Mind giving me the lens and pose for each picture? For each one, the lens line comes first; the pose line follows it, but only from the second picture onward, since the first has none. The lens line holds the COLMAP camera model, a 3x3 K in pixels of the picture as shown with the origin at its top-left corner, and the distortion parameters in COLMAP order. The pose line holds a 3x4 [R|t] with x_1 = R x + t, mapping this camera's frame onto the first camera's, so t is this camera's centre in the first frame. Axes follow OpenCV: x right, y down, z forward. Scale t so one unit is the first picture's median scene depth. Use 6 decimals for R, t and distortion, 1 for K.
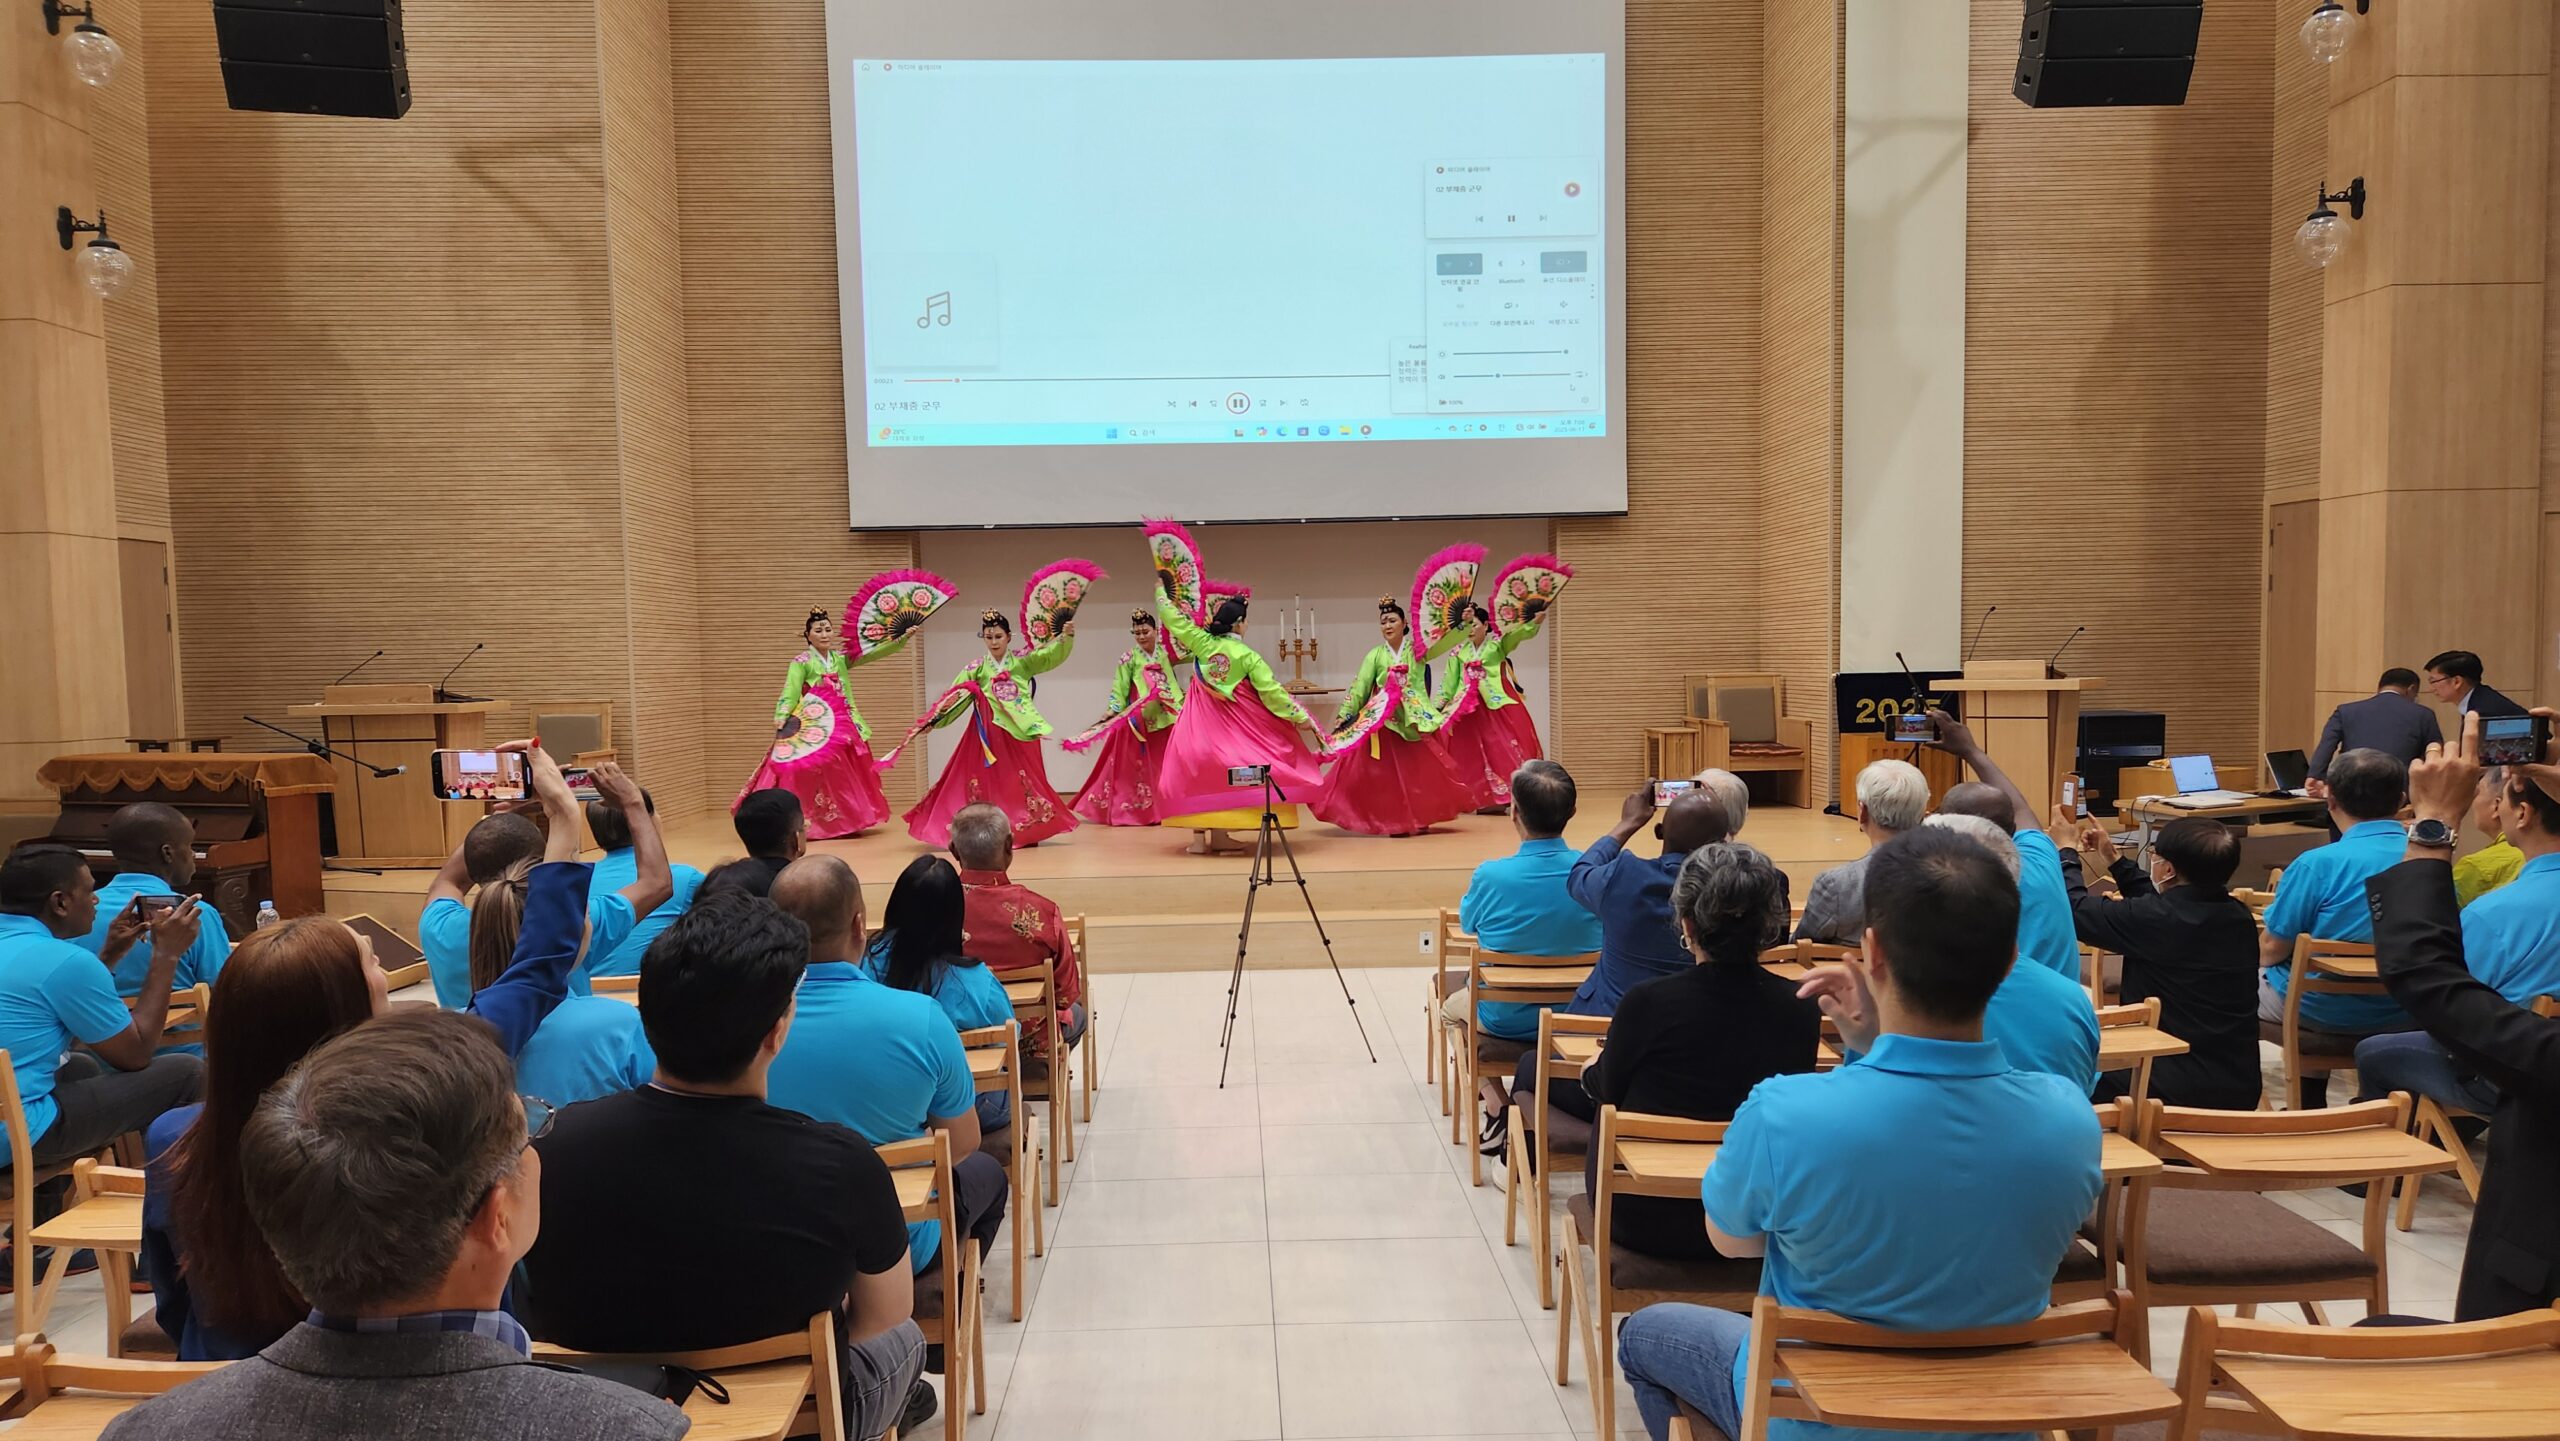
lens RADIAL K [[1668.9, 0, 1258.3], [0, 1668.9, 774.3], [0, 0, 1]] dist [0.047140, -0.030613]
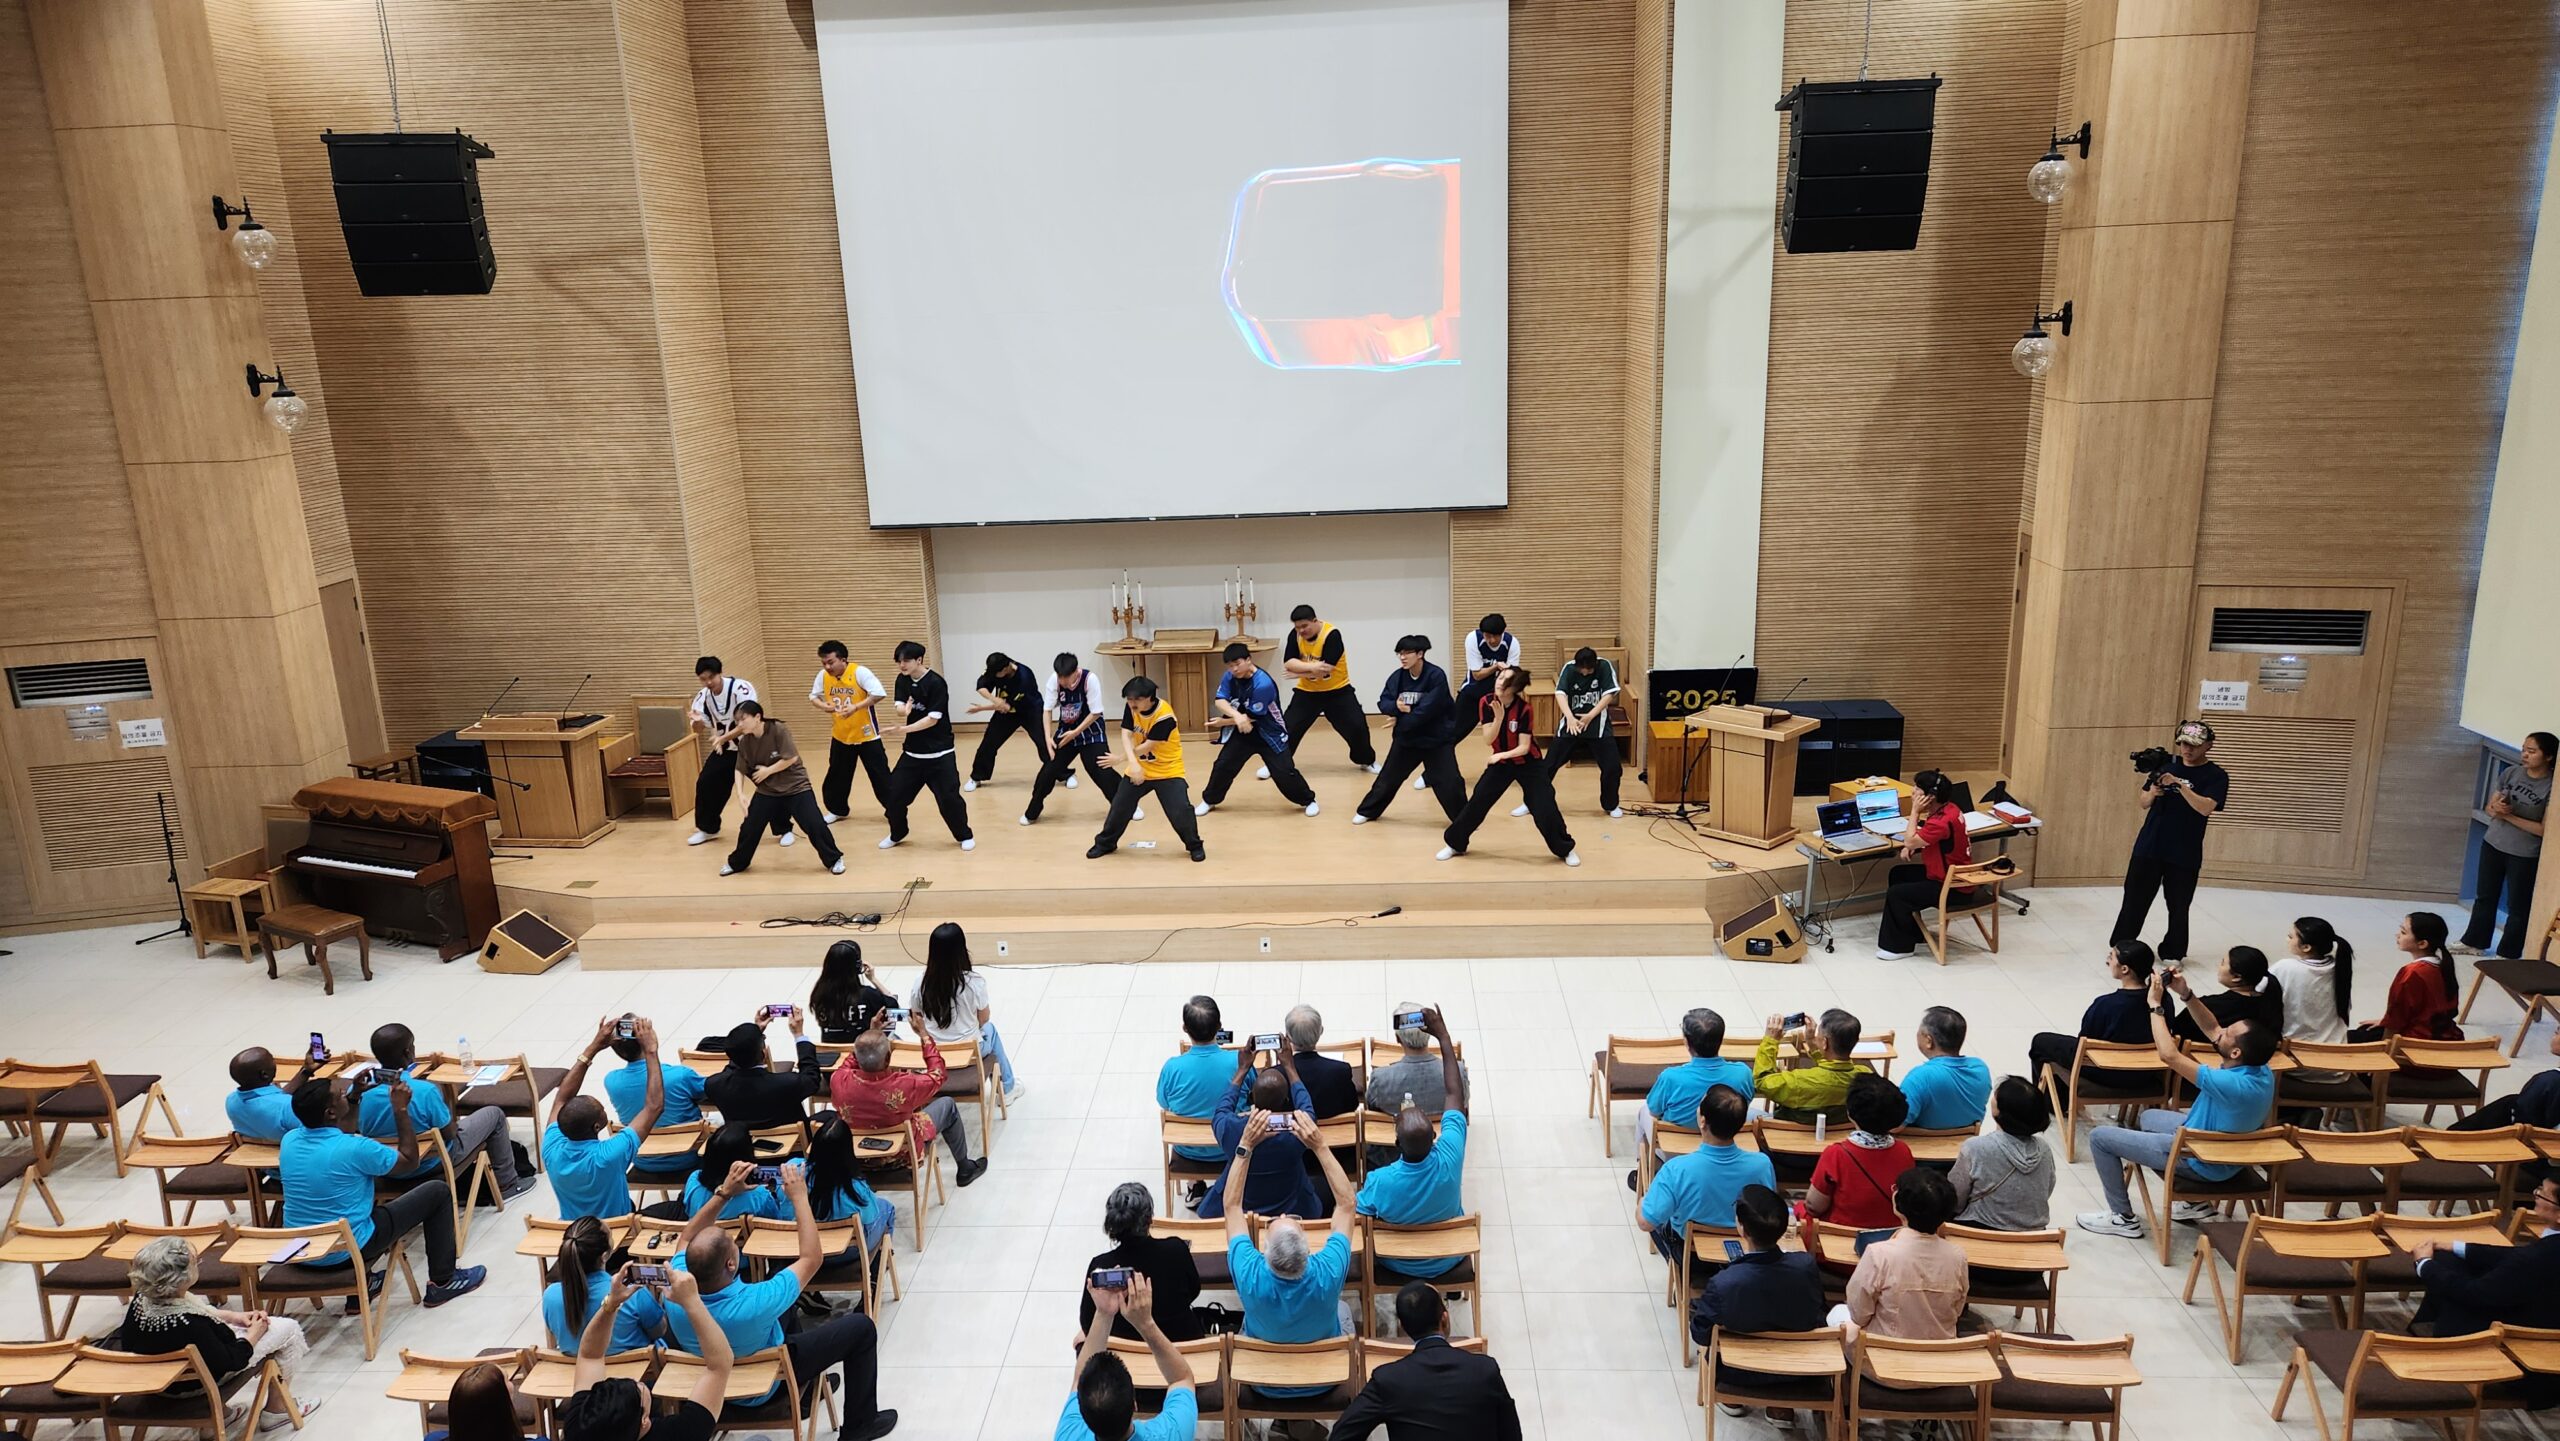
lens RADIAL K [[1668.9, 0, 1262.1], [0, 1668.9, 751.9], [0, 0, 1]] dist [0.047140, -0.030613]
pose [[0.996555, 0.005265, -0.082772, 0.165110], [0.012221, 0.977768, 0.209335, -0.268385], [0.082034, -0.209625, 0.974335, -0.242756]]
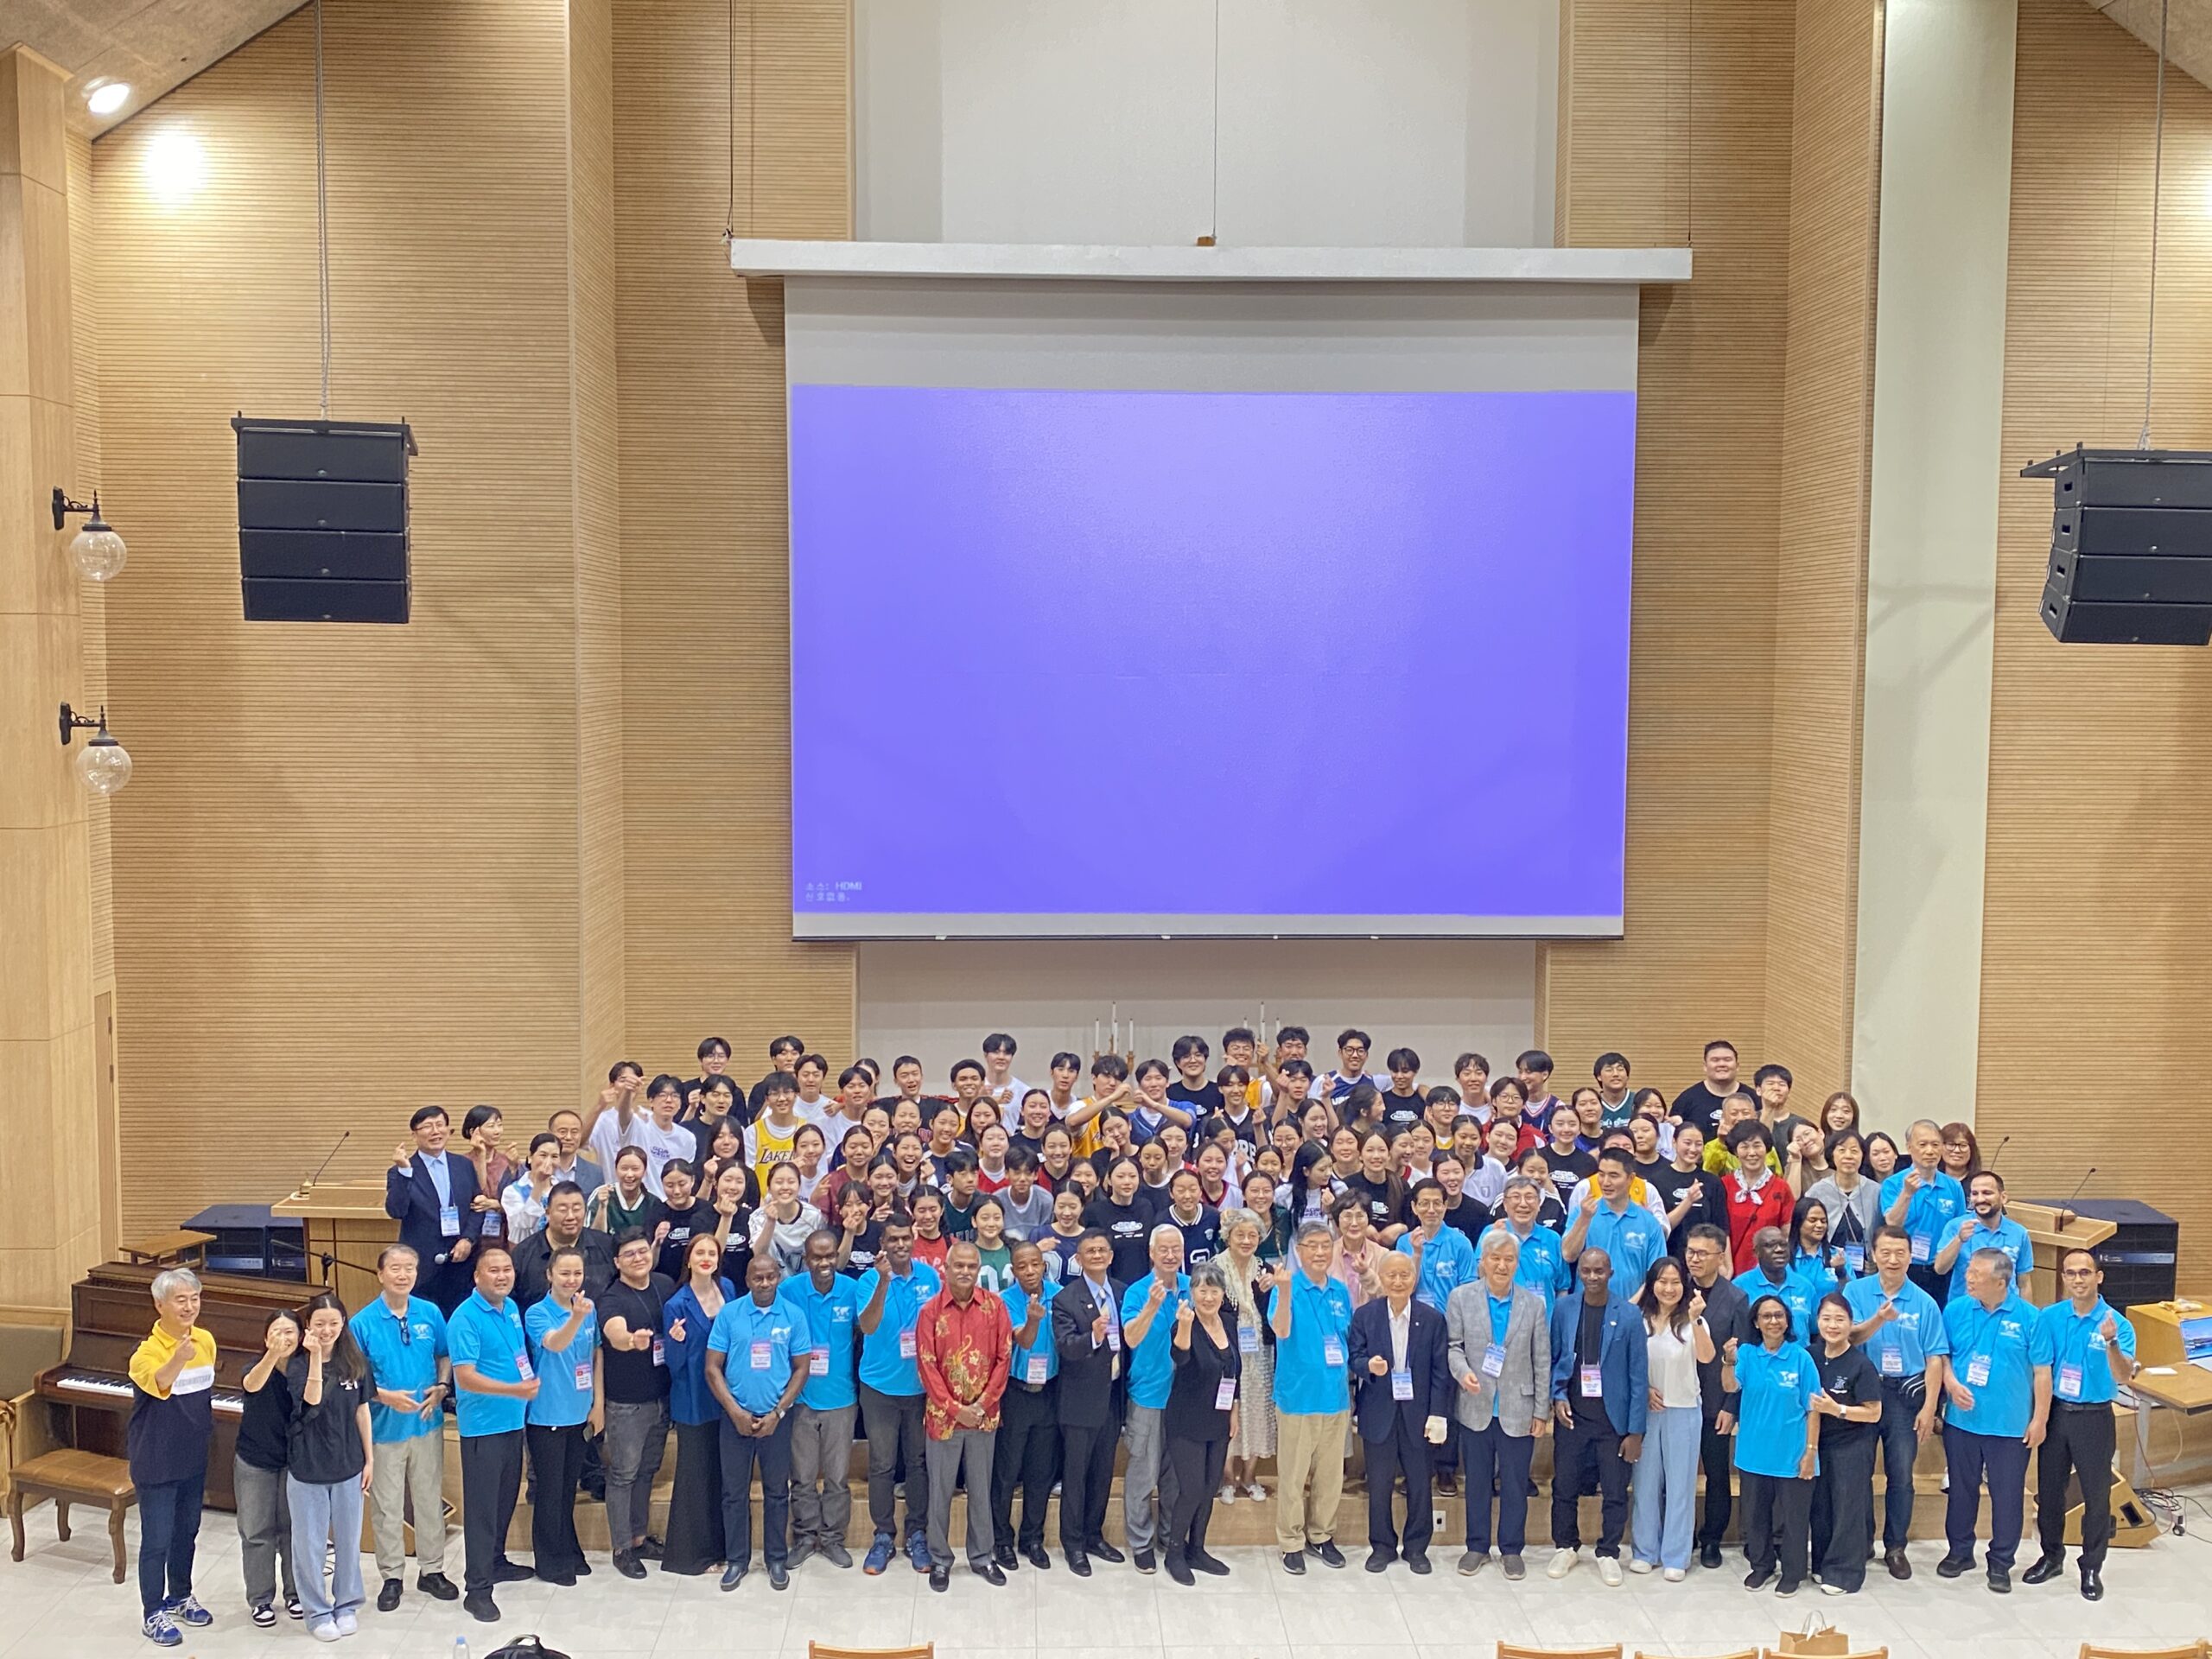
lens RADIAL K [[2209.5, 0, 1076.8], [0, 2209.5, 830.3], [0, 0, 1]] dist [0.019731, 0.000000]
pose [[0.999658, 0.023939, 0.010517, -0.112377], [-0.024126, 0.999546, 0.018054, -0.261545], [-0.010080, -0.018301, 0.999782, -0.258683]]
